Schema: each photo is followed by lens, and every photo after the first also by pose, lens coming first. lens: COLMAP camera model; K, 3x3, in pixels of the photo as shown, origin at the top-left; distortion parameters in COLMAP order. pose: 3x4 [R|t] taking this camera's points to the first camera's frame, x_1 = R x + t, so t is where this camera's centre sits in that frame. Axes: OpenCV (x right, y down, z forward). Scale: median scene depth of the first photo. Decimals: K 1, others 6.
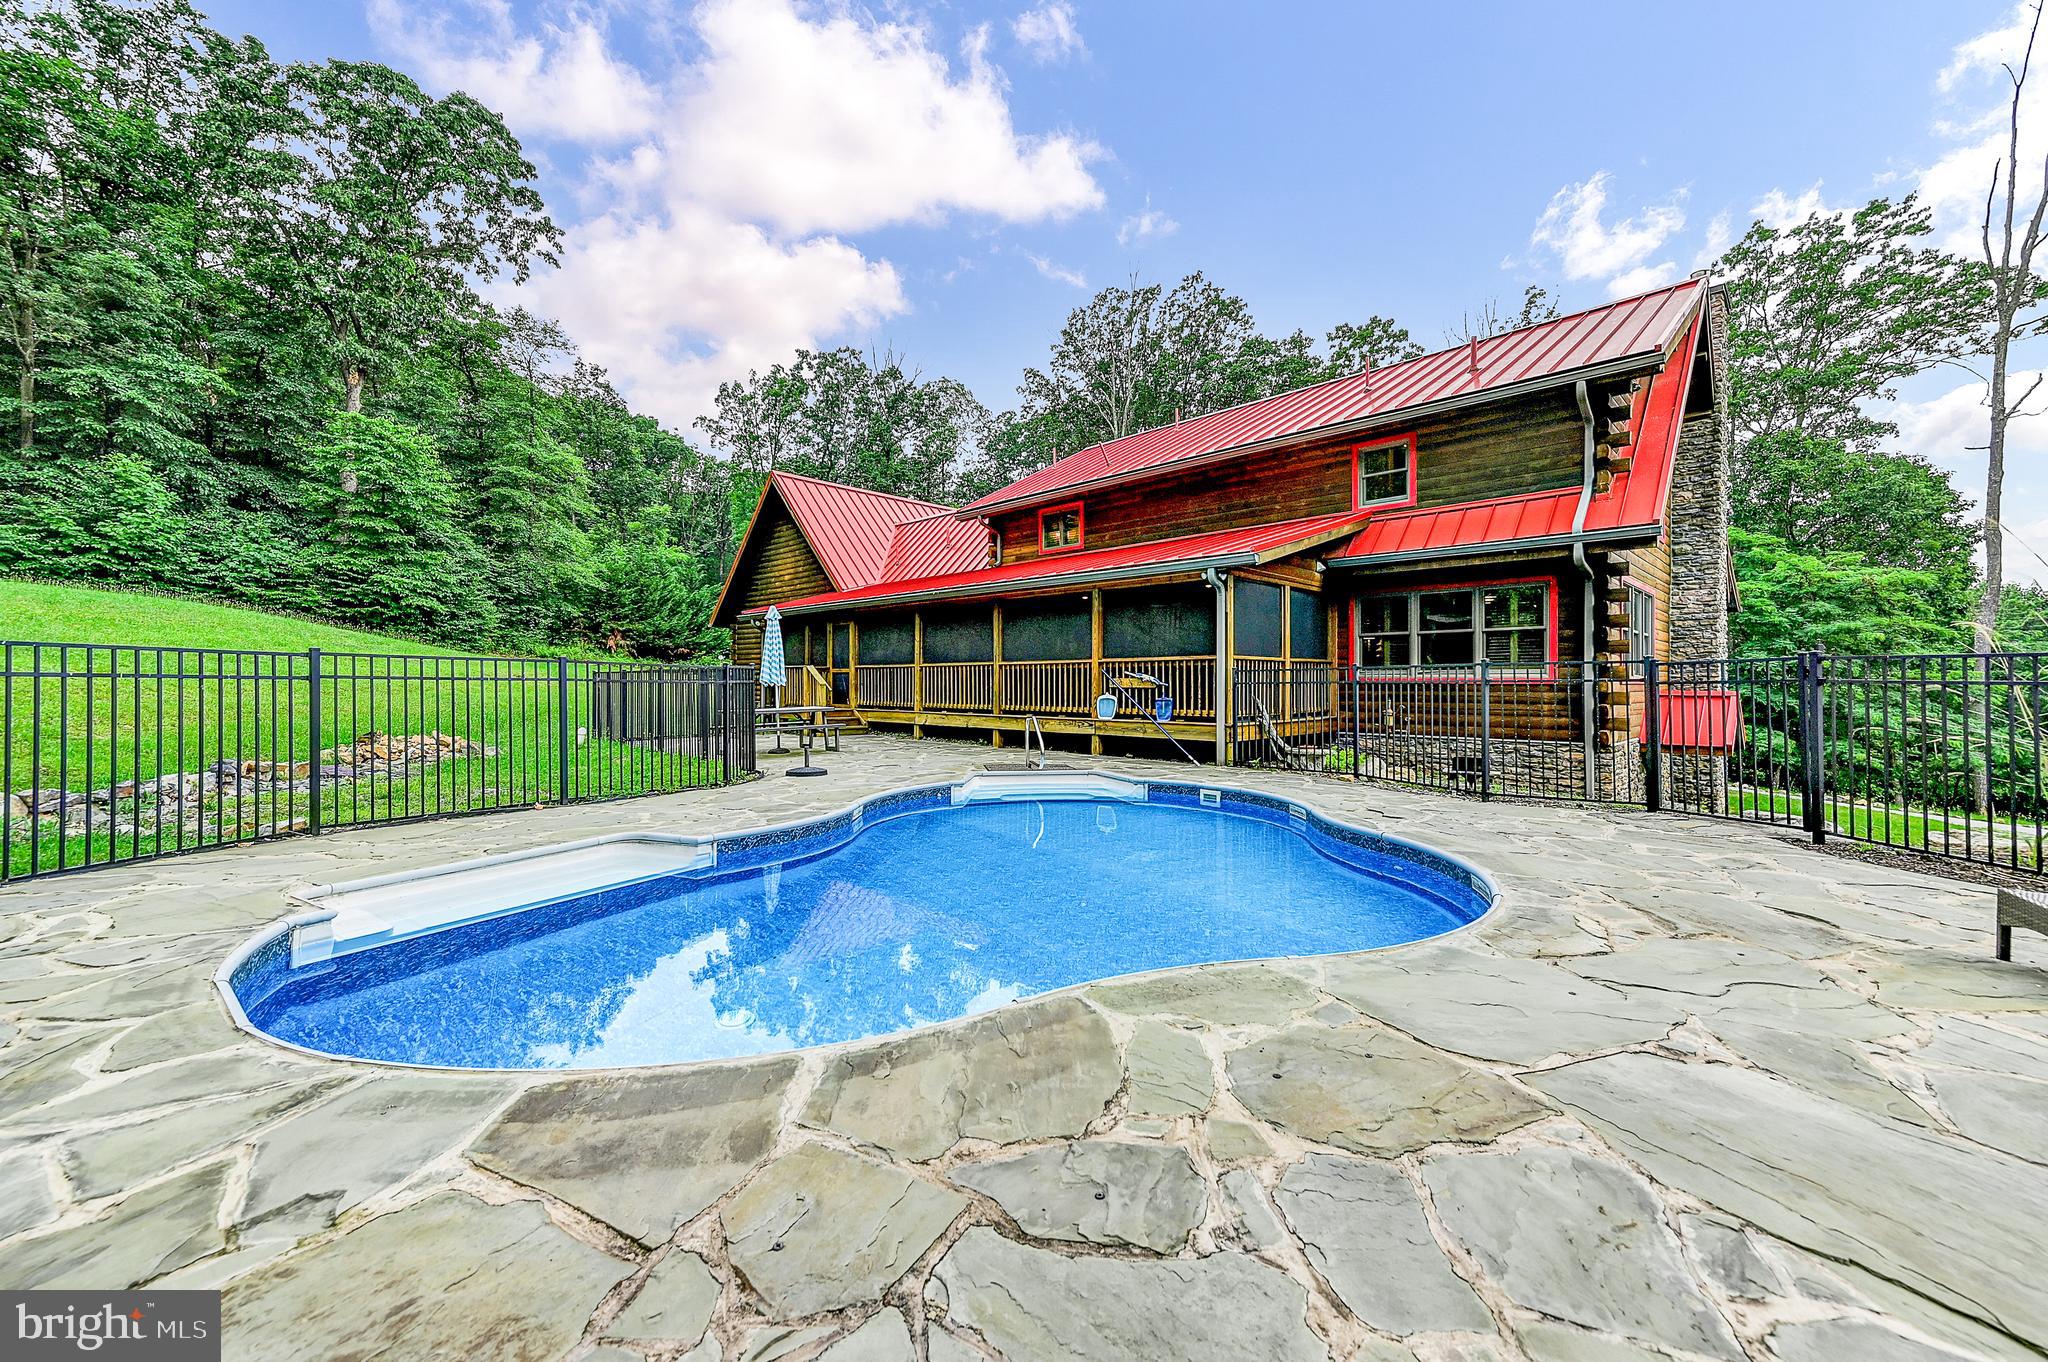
lens RADIAL K [[804.0, 0, 1024.7], [0, 804.0, 676.9], [0, 0, 1]] dist [-0.000273, -0.000362]
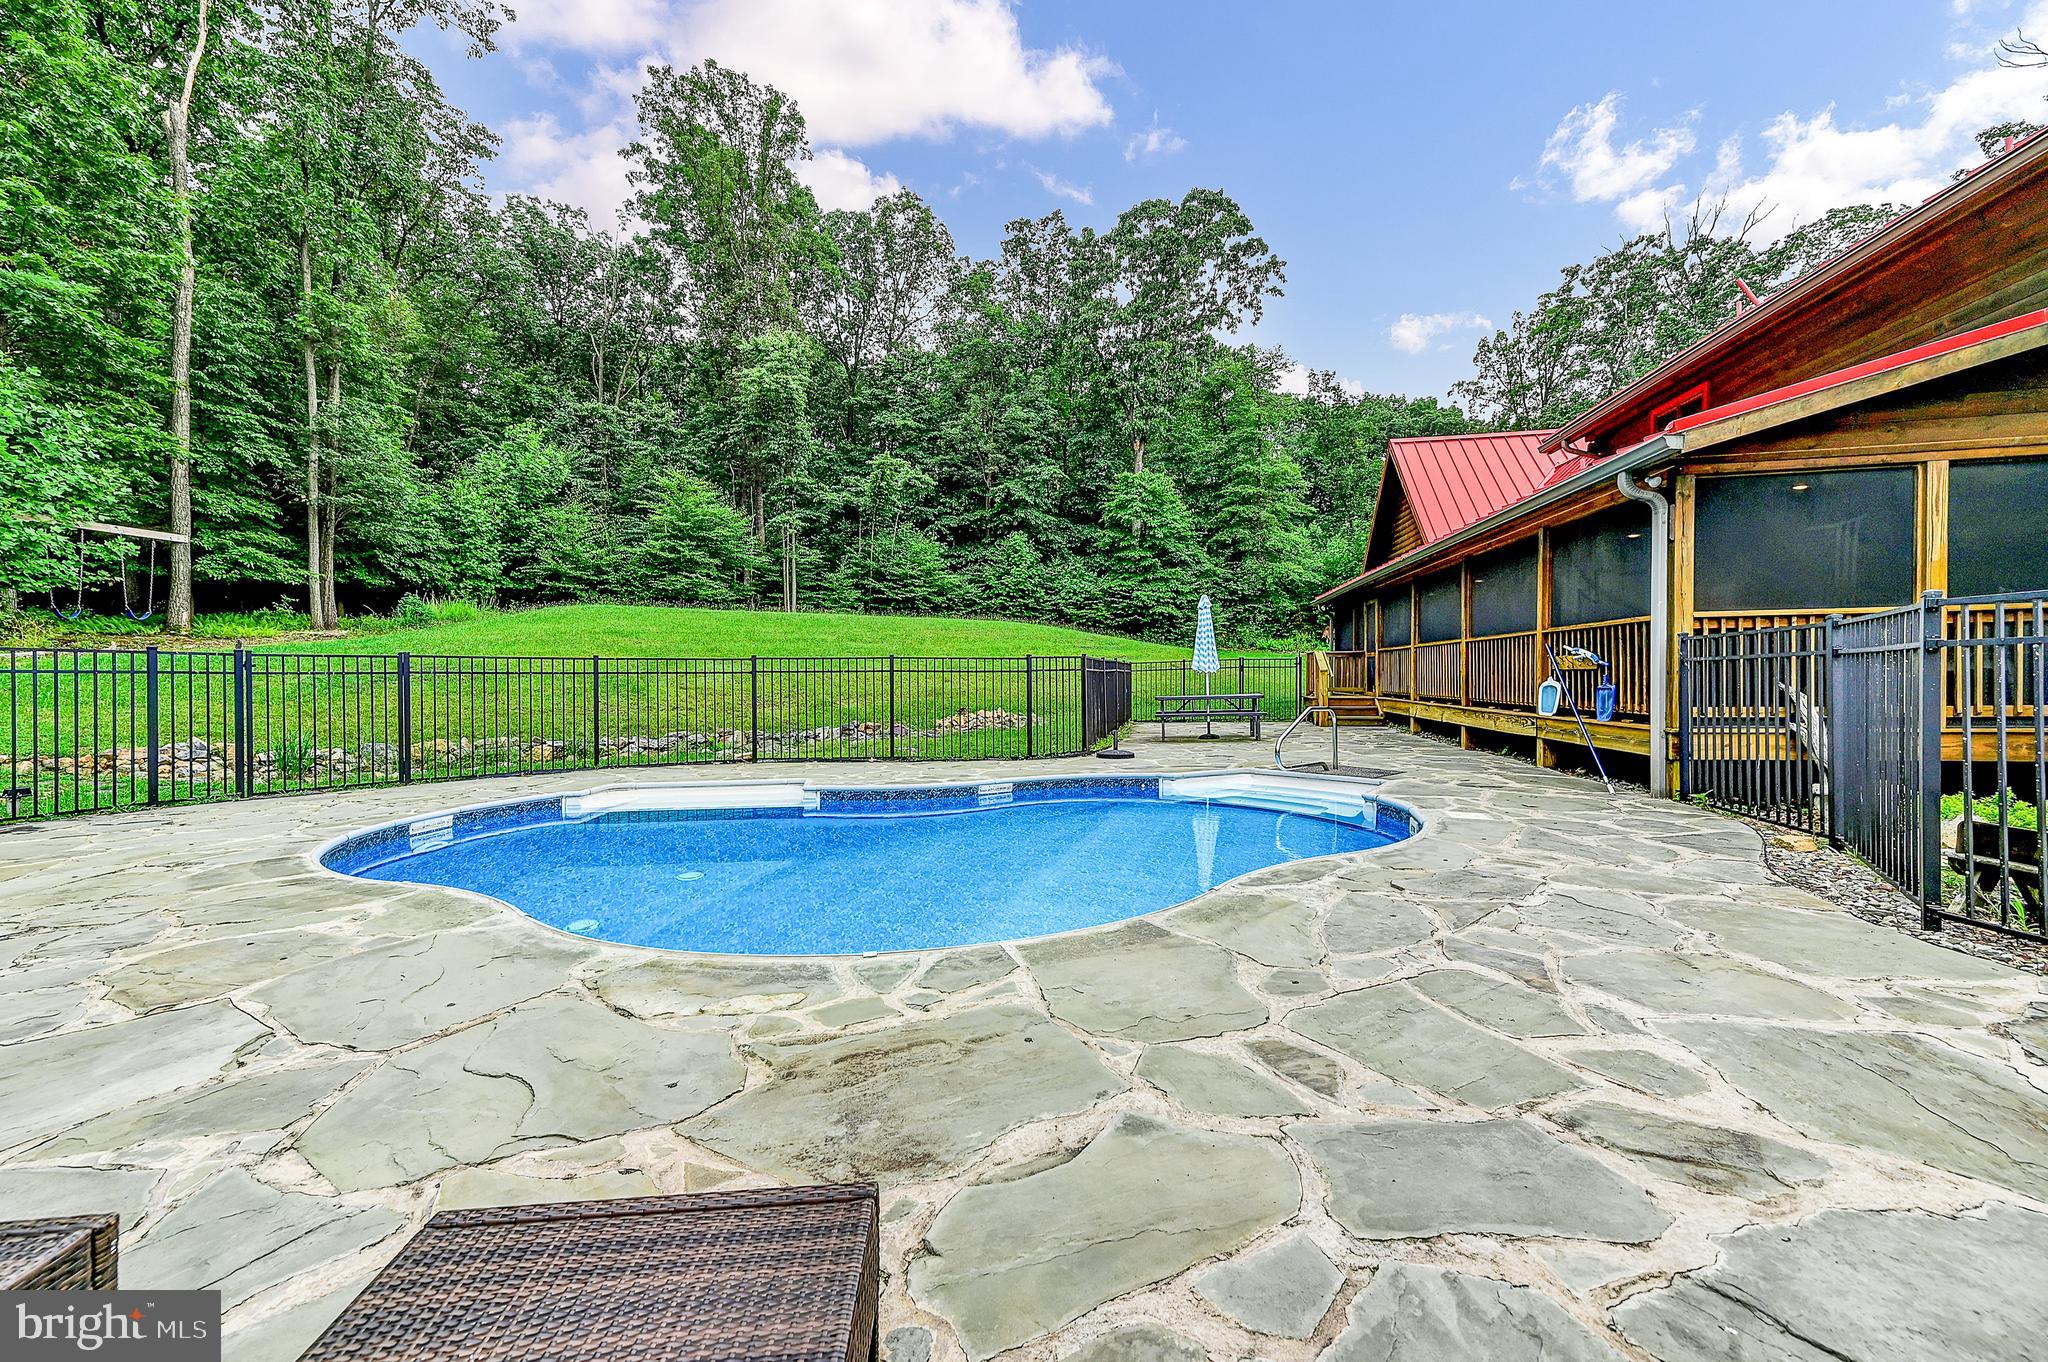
lens RADIAL K [[804.0, 0, 1015.5], [0, 804.0, 669.0], [0, 0, 1]] dist [-0.000273, -0.000362]
pose [[0.544988, -0.017185, -0.838267, 0.186193], [0.023267, 0.999715, -0.005367, 0.002571], [0.838121, -0.016579, 0.545233, 0.105364]]
